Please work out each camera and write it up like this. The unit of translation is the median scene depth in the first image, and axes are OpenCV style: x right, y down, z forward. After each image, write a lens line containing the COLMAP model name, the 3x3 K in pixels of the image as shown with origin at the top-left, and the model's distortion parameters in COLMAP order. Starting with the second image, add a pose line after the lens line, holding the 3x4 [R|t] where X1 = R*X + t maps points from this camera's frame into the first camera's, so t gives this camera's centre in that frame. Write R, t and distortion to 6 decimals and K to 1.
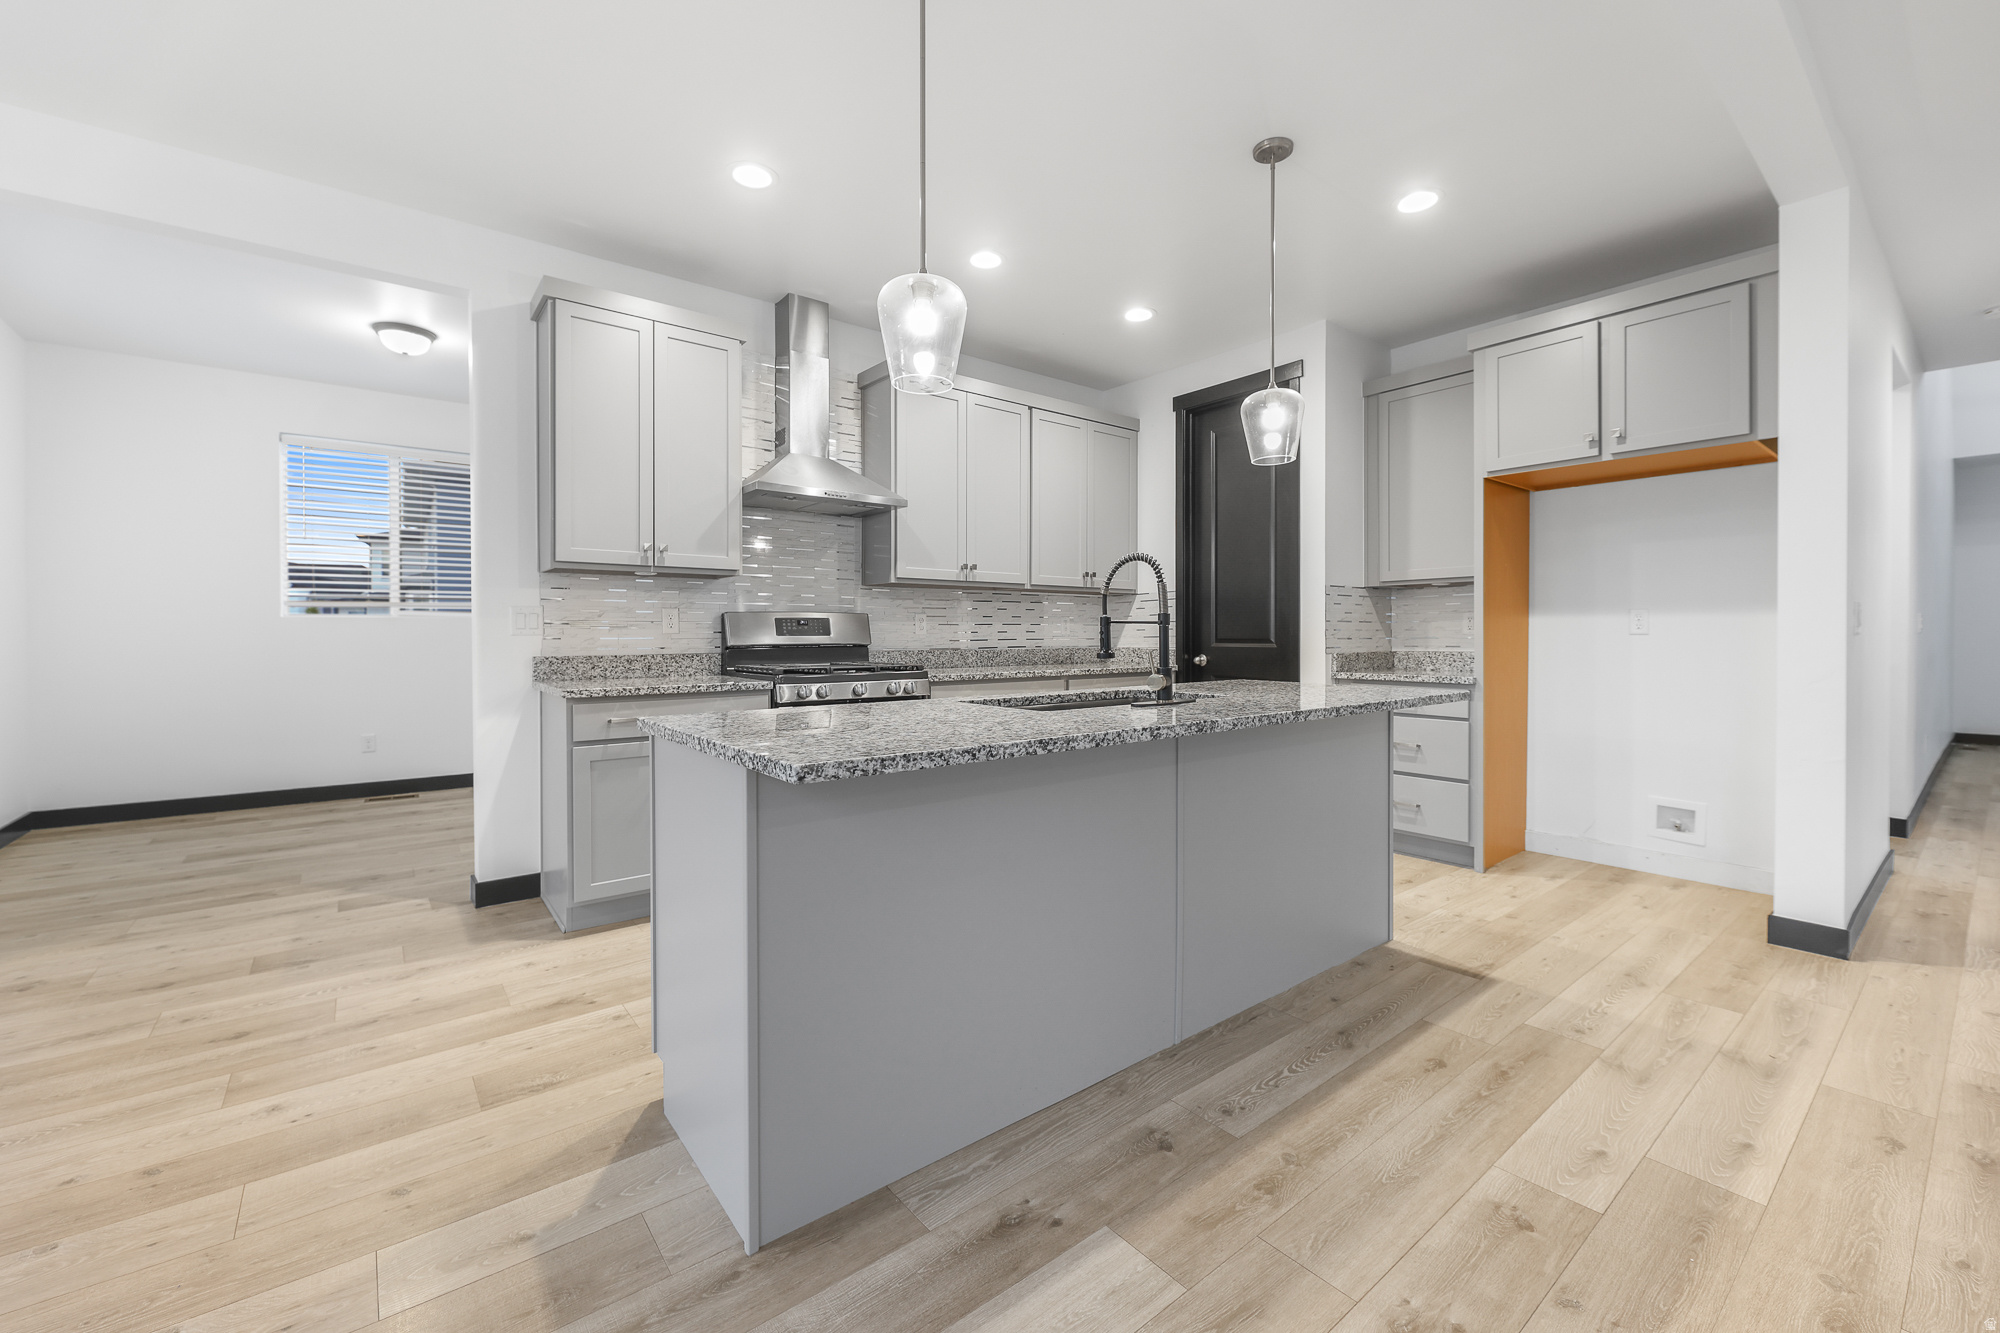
lens RADIAL K [[805.0, 0, 992.2], [0, 805.0, 649.9], [0, 0, 1]] dist [0.000229, -0.000263]
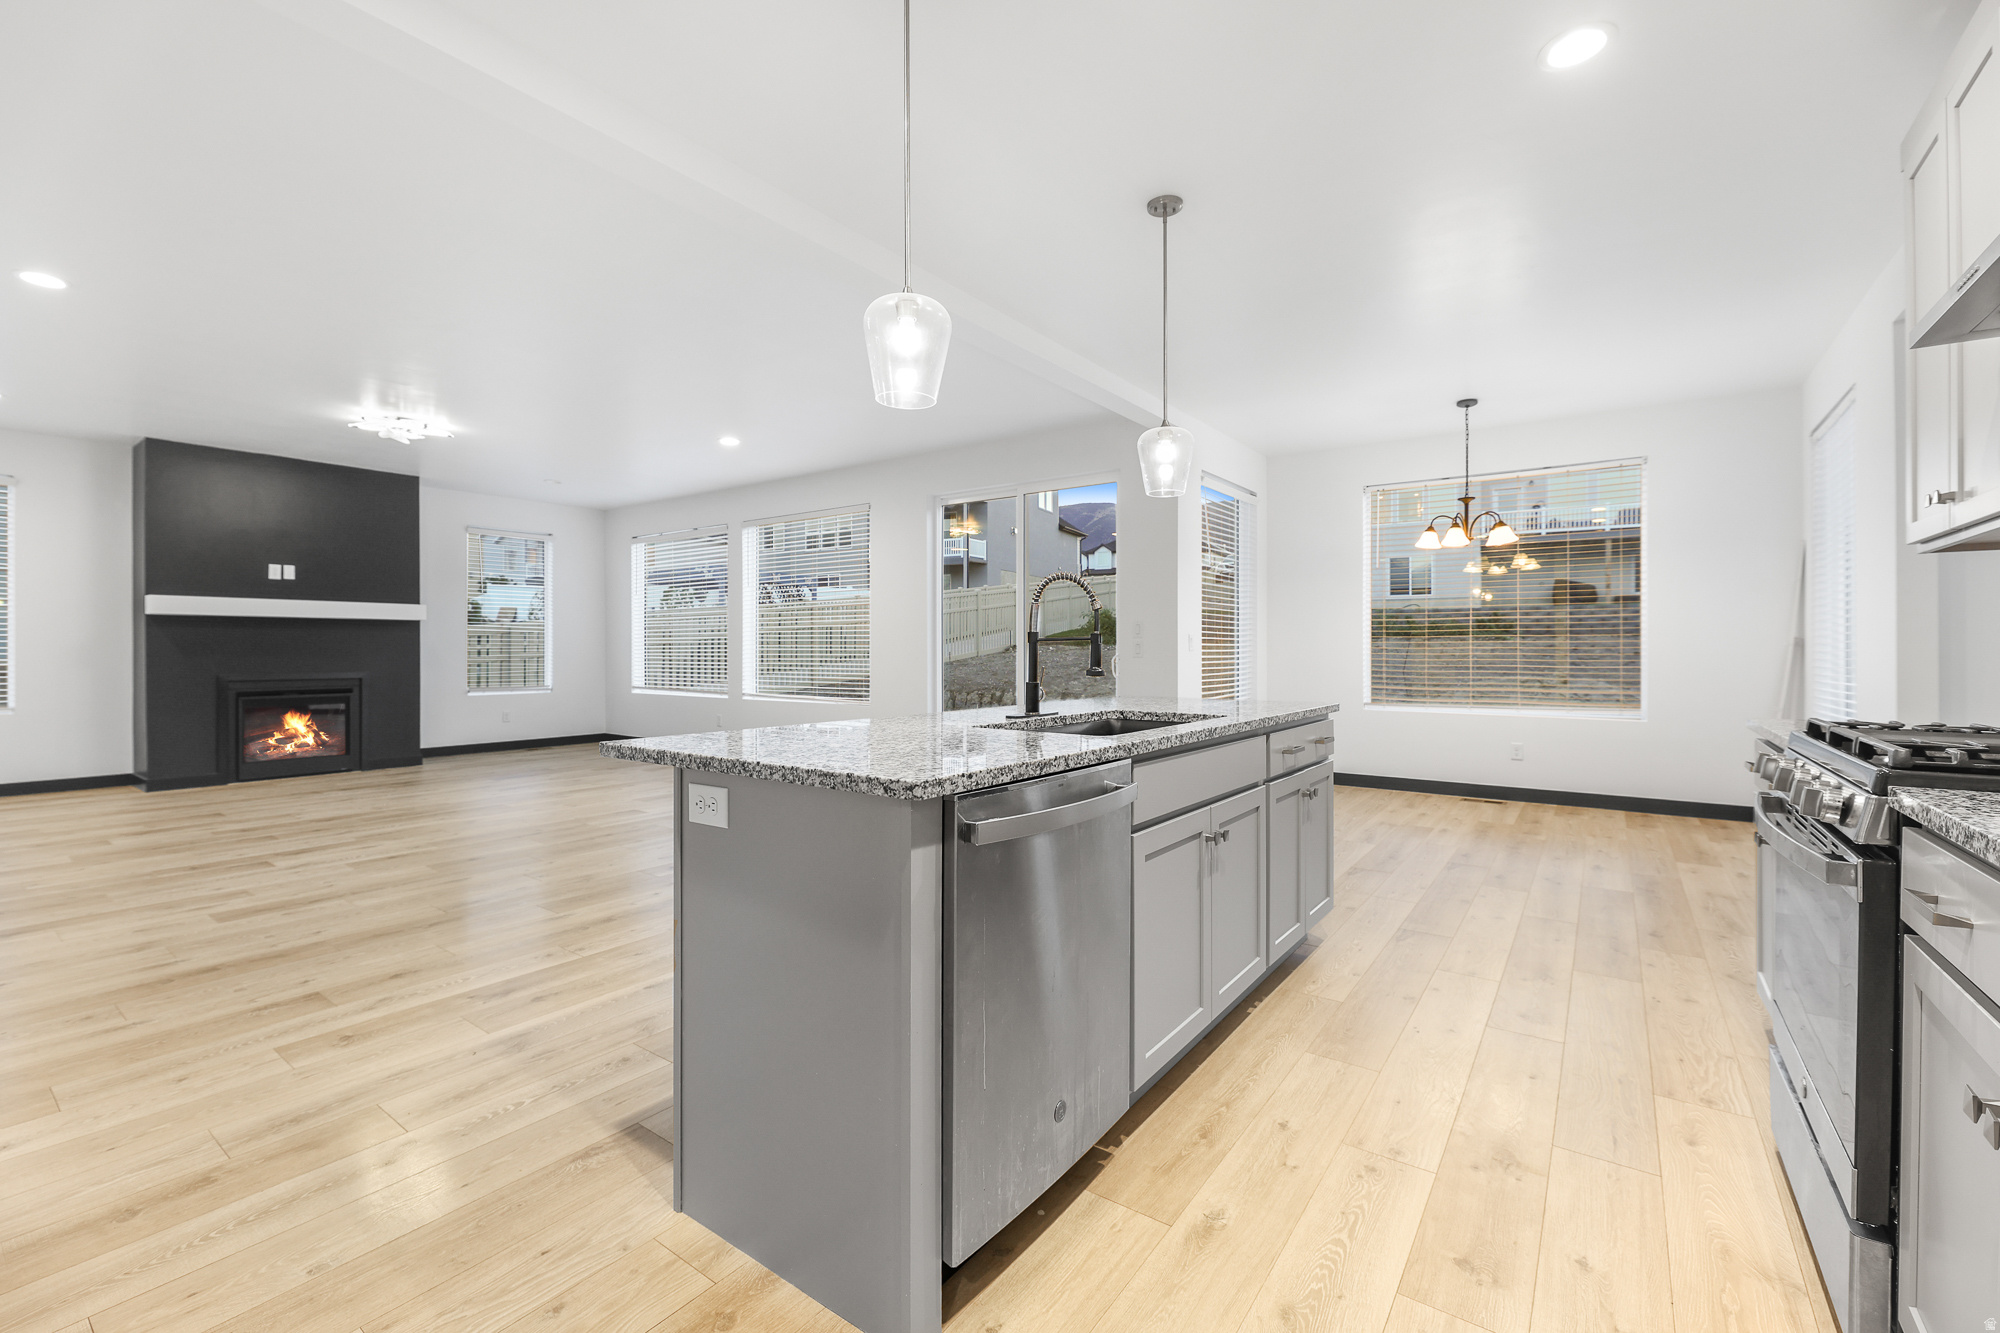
lens RADIAL K [[805.0, 0, 999.9], [0, 805.0, 654.4], [0, 0, 1]] dist [0.000229, -0.000263]
pose [[-0.956473, 0.002116, -0.291813, 0.562172], [-0.003503, 0.999818, 0.018733, -0.032041], [0.291800, 0.018940, -0.956292, 1.987467]]
